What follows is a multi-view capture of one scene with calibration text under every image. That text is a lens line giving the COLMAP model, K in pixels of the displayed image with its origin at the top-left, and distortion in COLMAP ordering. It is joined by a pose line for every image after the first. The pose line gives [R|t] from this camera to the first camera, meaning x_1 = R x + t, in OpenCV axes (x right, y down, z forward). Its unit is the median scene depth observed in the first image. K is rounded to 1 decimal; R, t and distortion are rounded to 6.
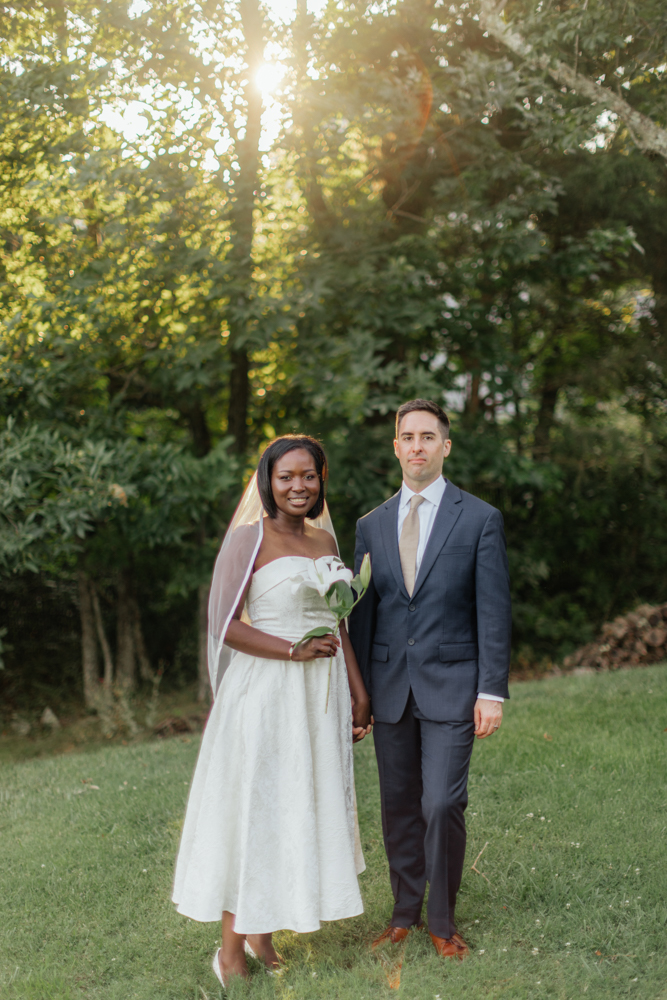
lens RADIAL K [[1403.5, 0, 320.0], [0, 1403.5, 509.9], [0, 0, 1]] dist [0.031354, 0.051802]
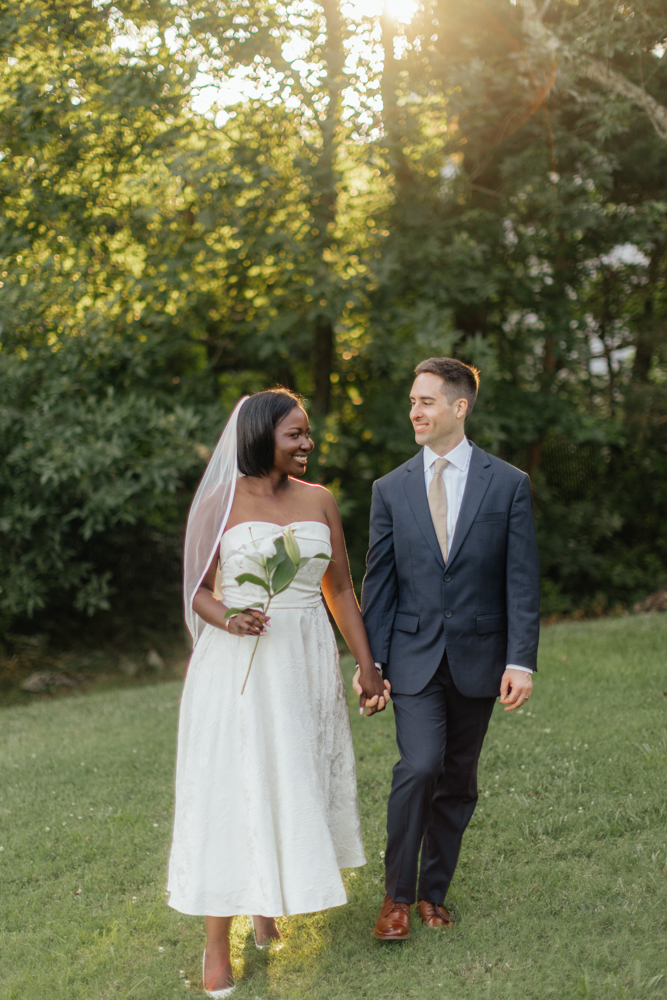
lens RADIAL K [[1482.8, 0, 302.8], [0, 1482.8, 498.9], [0, 0, 1]] dist [0.020655, 0.048341]
pose [[0.995059, -0.005490, -0.099129, 0.045761], [0.007693, 0.999732, 0.021851, -0.000075], [0.098982, -0.022506, 0.994835, -0.159699]]
